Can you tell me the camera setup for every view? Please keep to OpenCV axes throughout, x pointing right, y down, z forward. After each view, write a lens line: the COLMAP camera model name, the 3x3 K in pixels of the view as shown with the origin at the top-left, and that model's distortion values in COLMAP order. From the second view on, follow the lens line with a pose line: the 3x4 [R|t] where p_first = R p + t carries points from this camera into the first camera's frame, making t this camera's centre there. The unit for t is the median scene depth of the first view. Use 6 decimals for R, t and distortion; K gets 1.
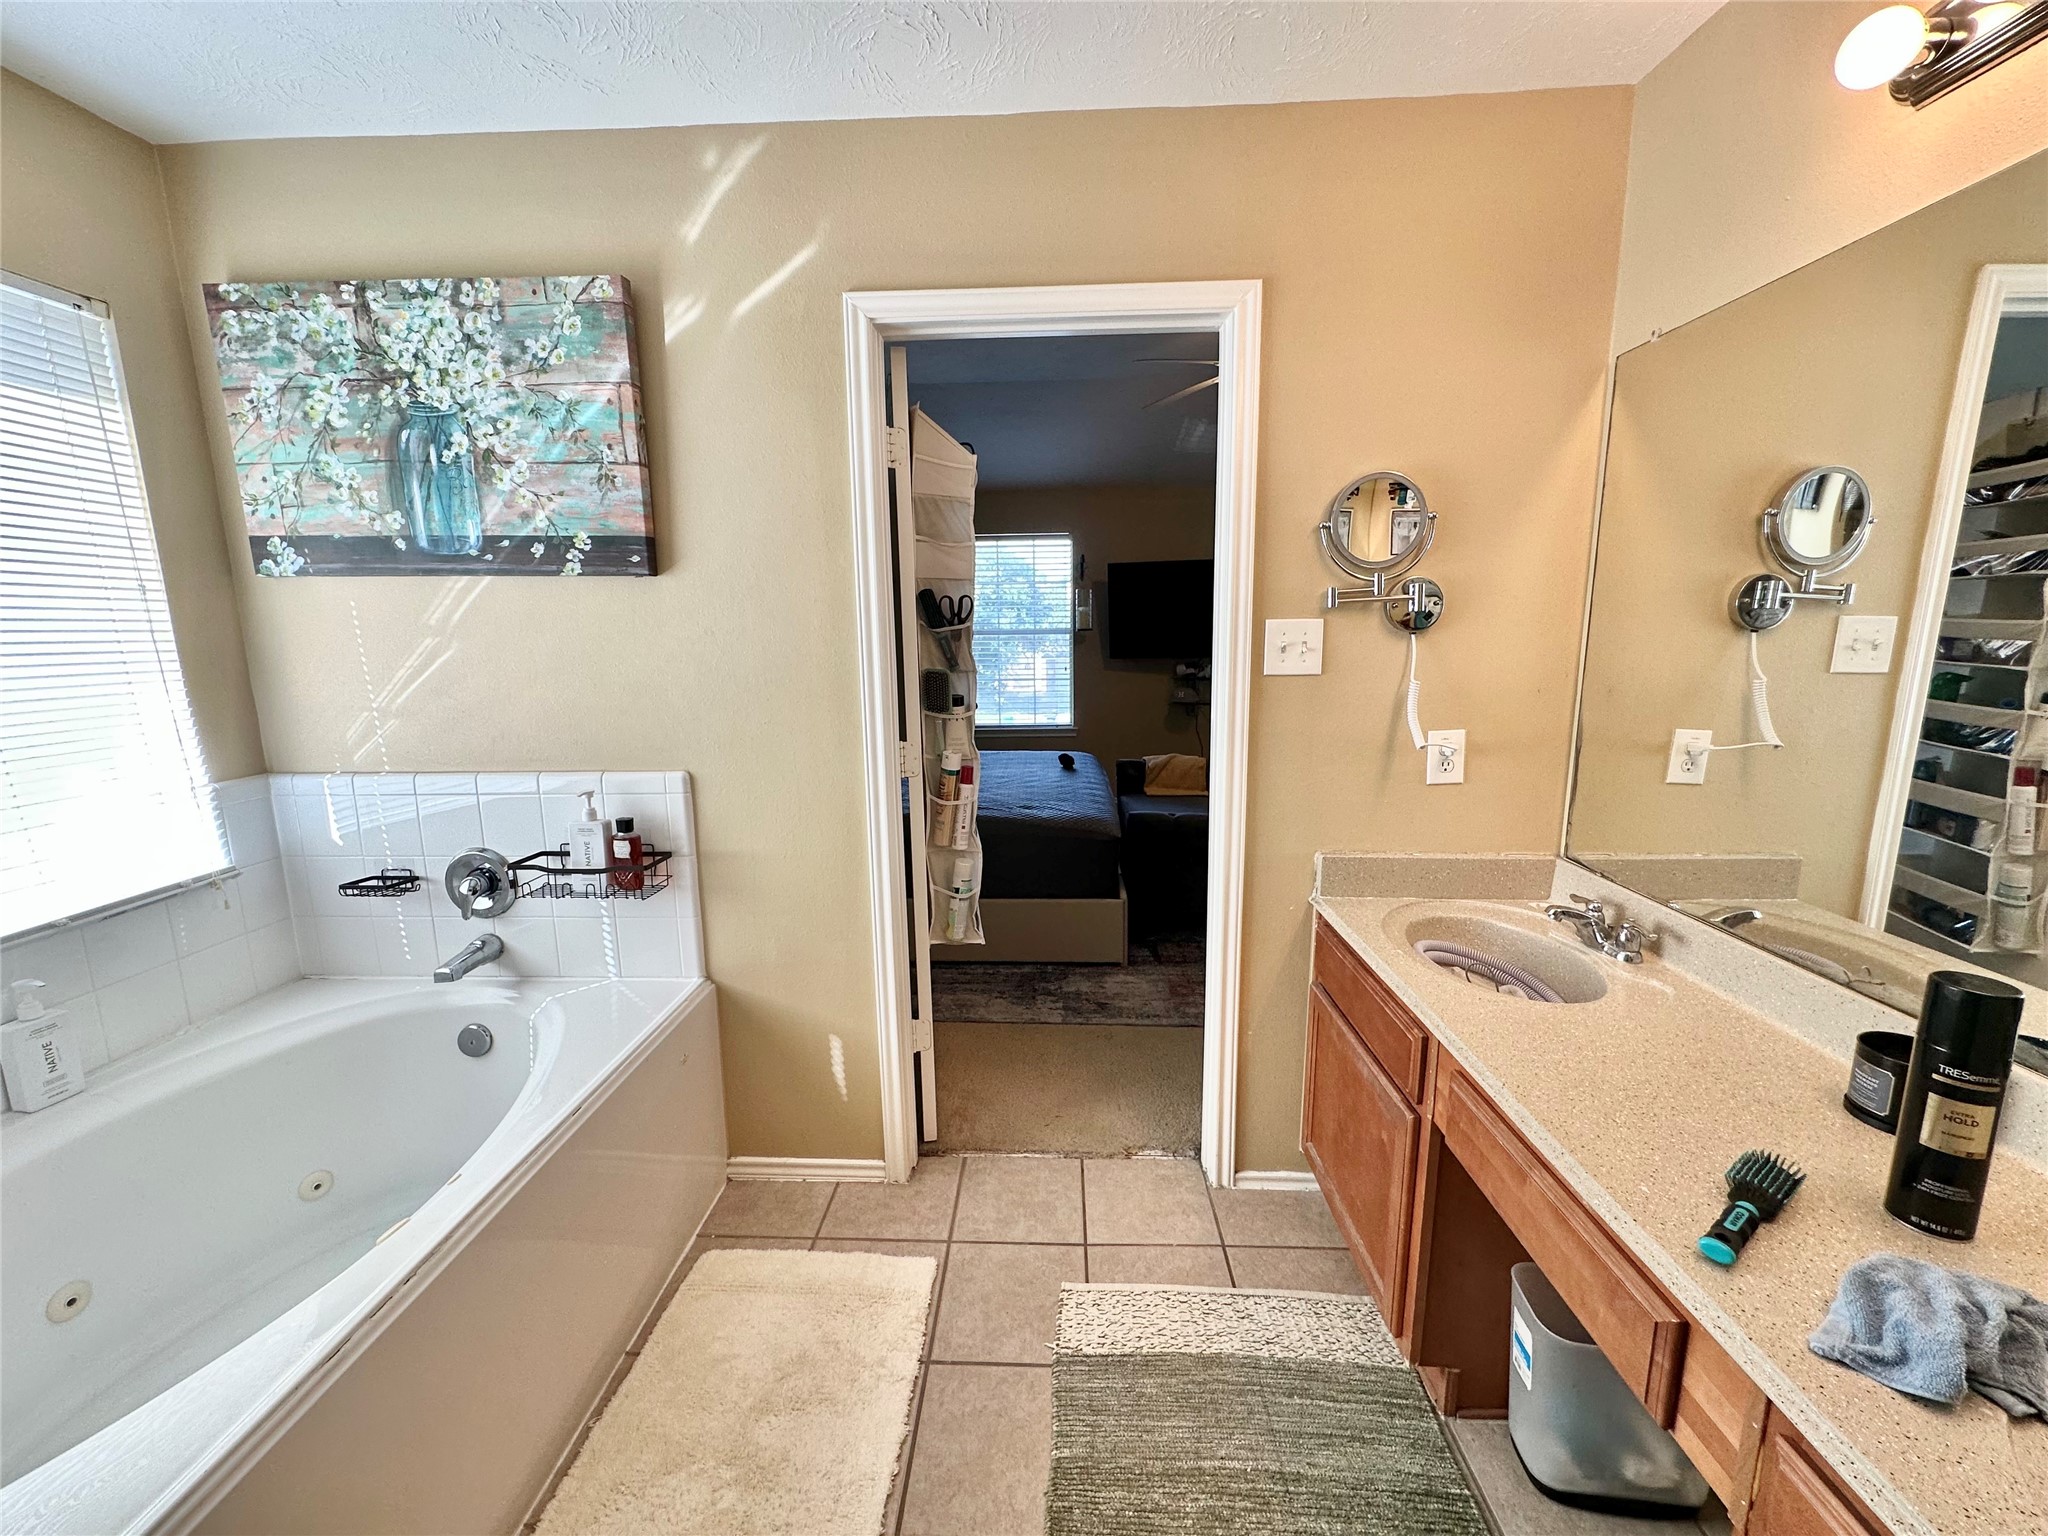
lens RADIAL K [[815.3, 0, 1024.8], [0, 815.3, 770.5], [0, 0, 1]] dist [-0.001707, 0.000567]
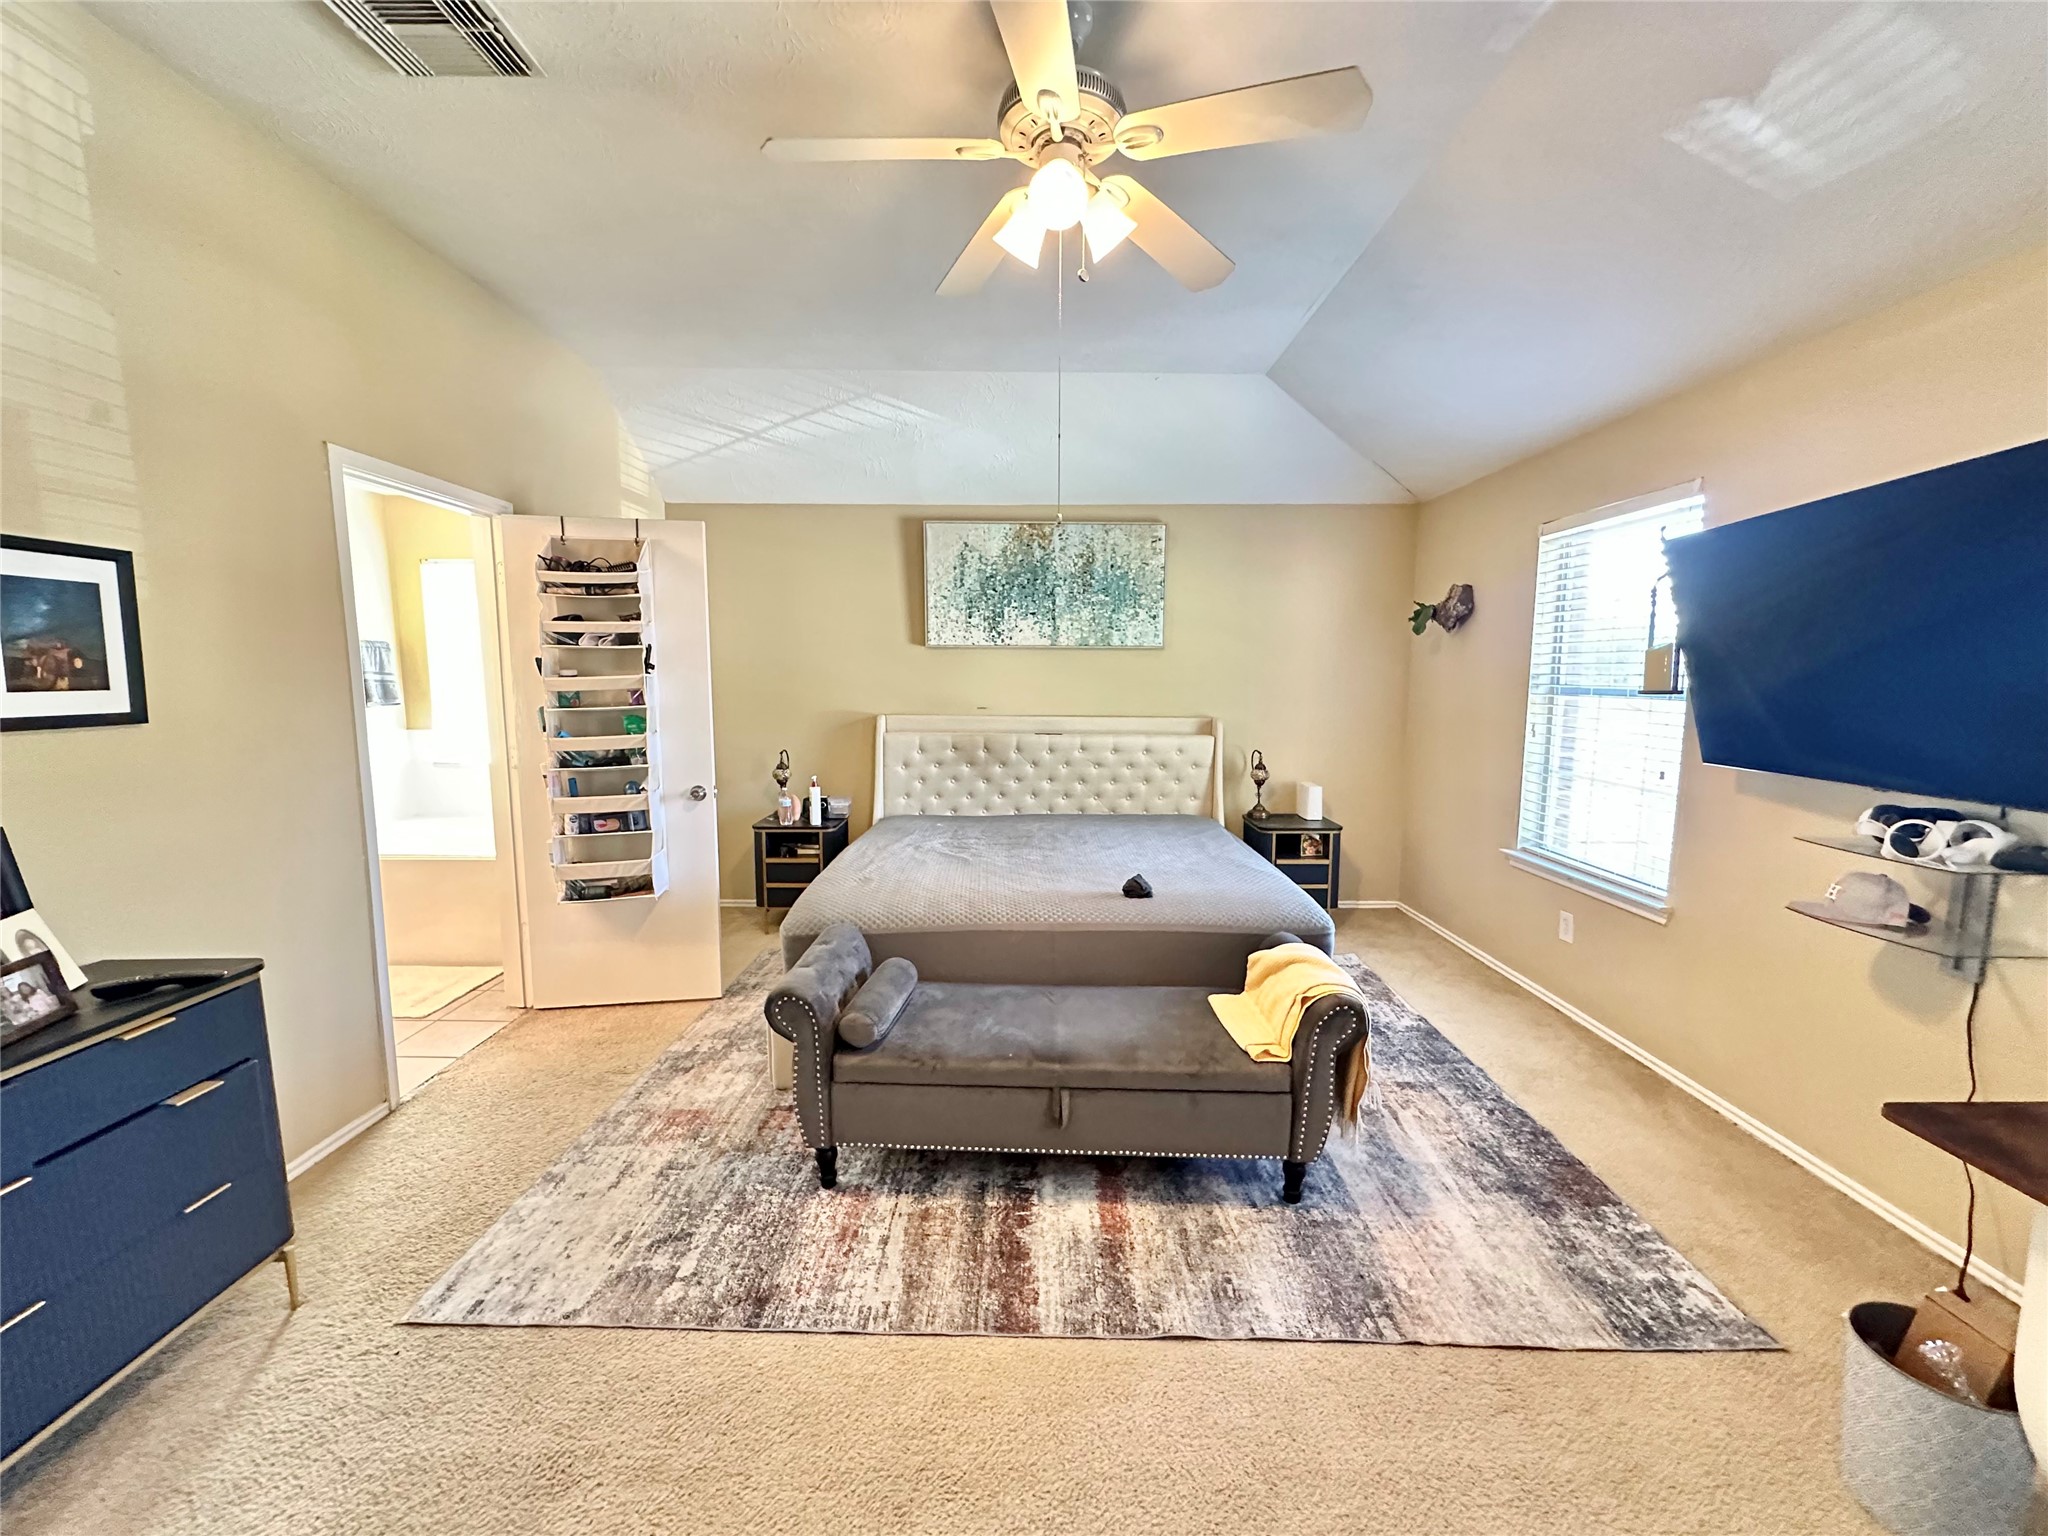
lens RADIAL K [[815.3, 0, 1025.7], [0, 815.3, 771.2], [0, 0, 1]] dist [-0.001707, 0.000567]
pose [[0.029289, 0.132641, -0.990731, 1.766038], [-0.171295, 0.977160, 0.125760, -0.440945], [0.984784, 0.166024, 0.051341, 2.214112]]
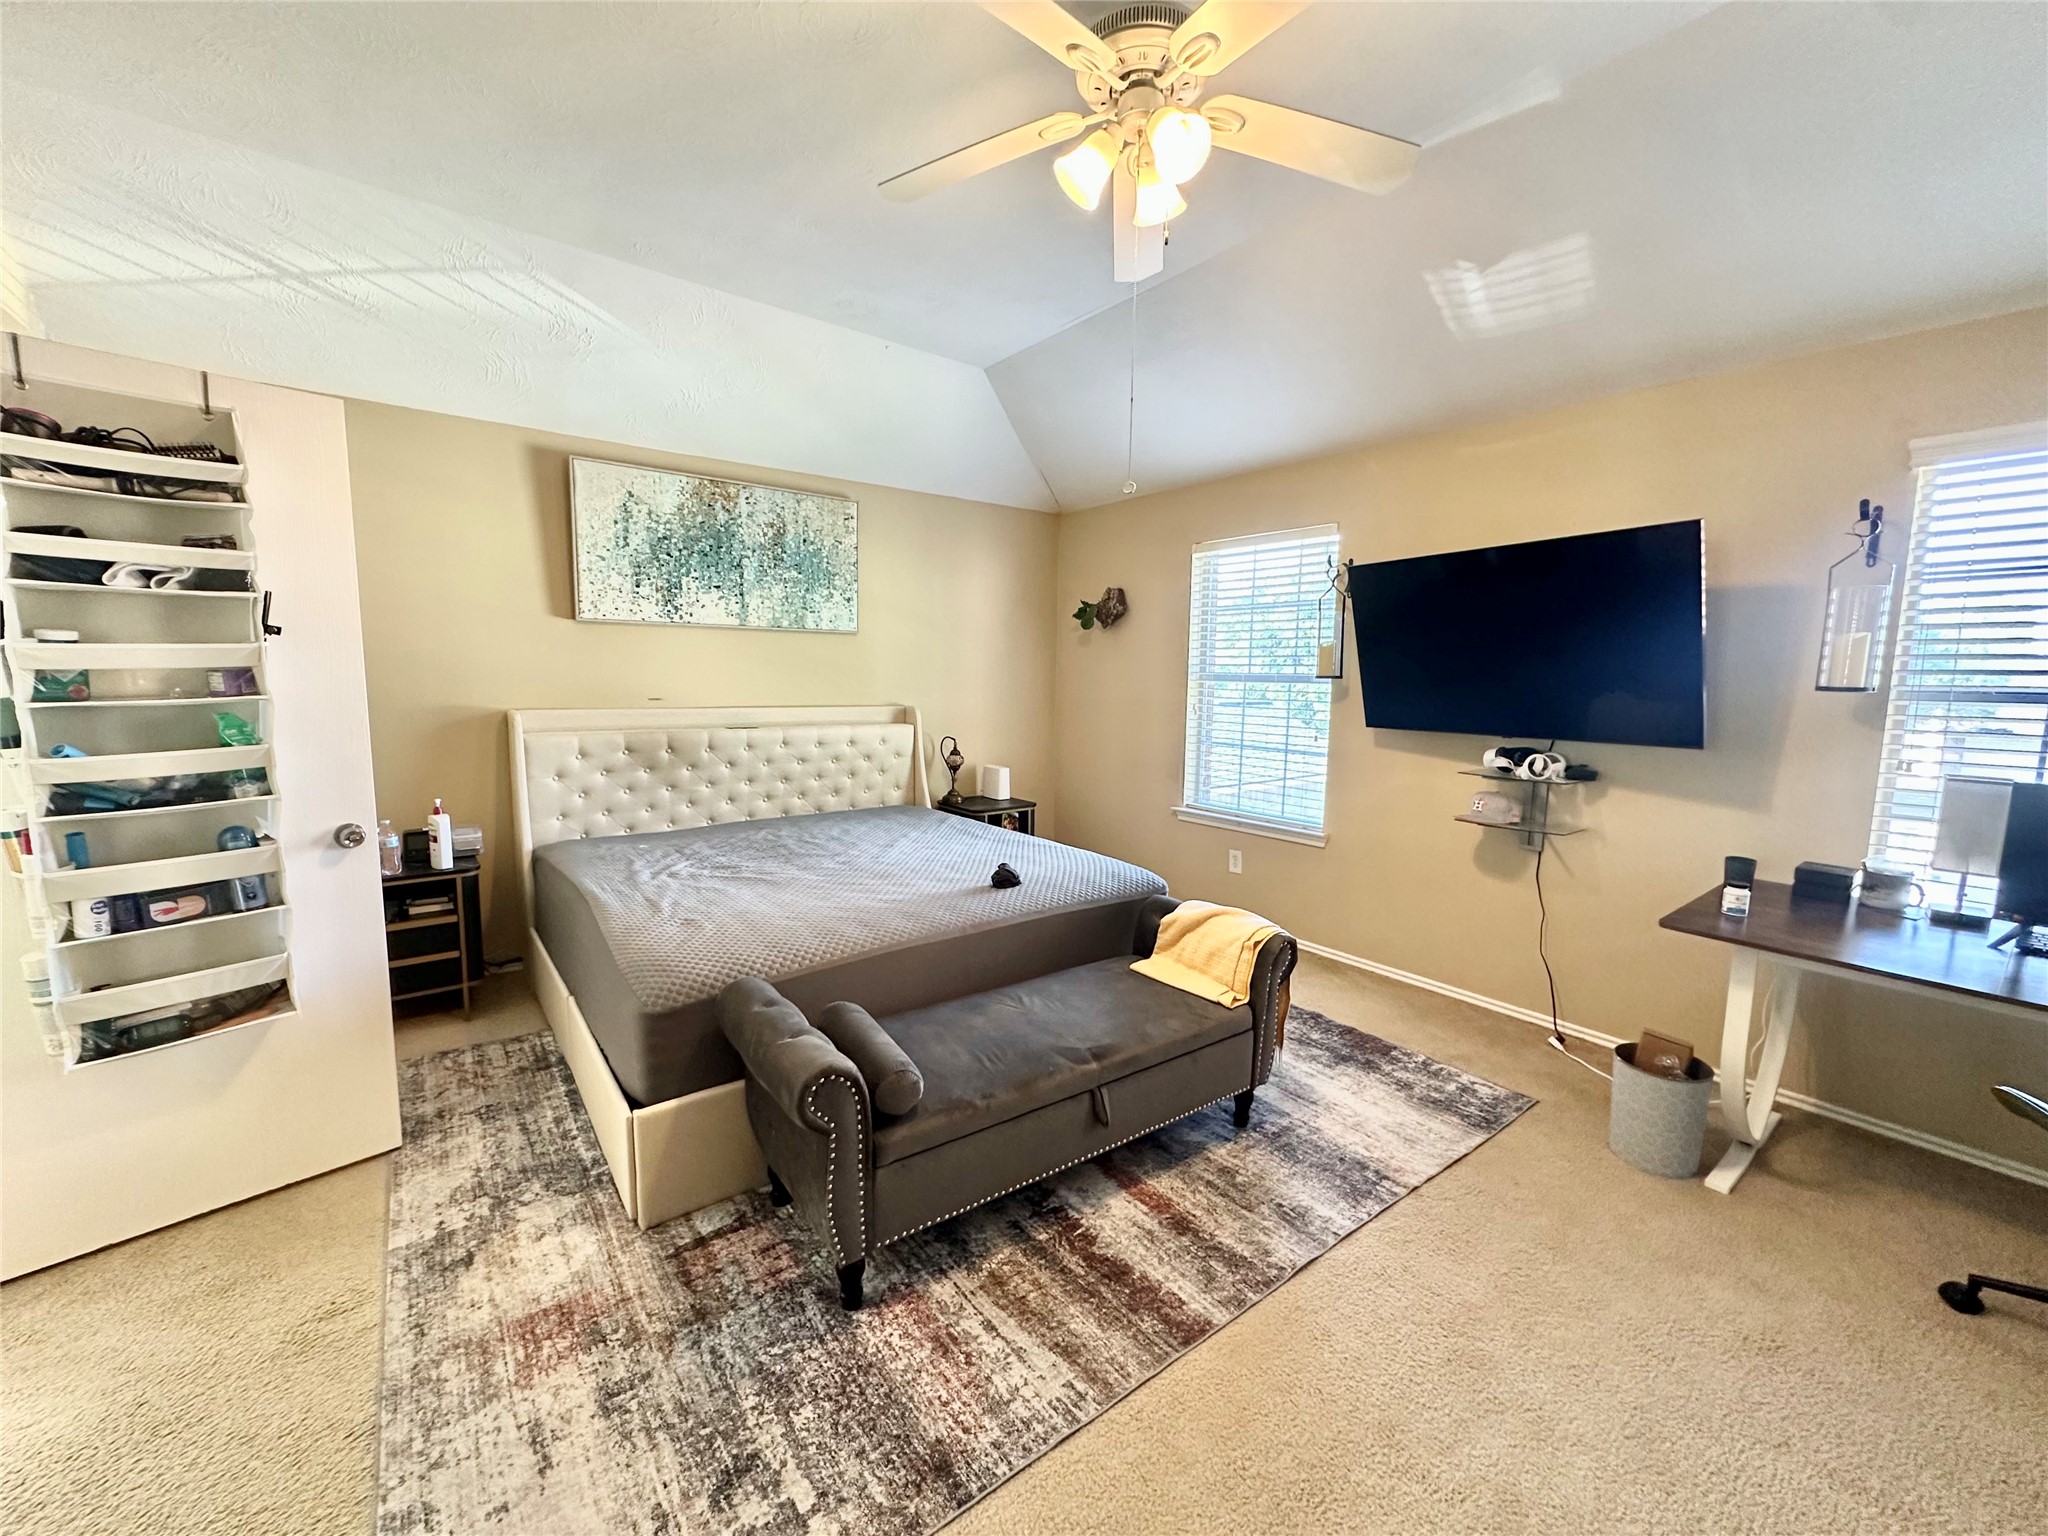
lens RADIAL K [[815.3, 0, 1023.8], [0, 815.3, 770.6], [0, 0, 1]] dist [-0.001707, 0.000567]
pose [[0.637347, 0.113466, -0.762177, 1.380003], [-0.150740, 0.988349, 0.021084, -0.283729], [0.755689, 0.101453, 0.647025, 1.510004]]
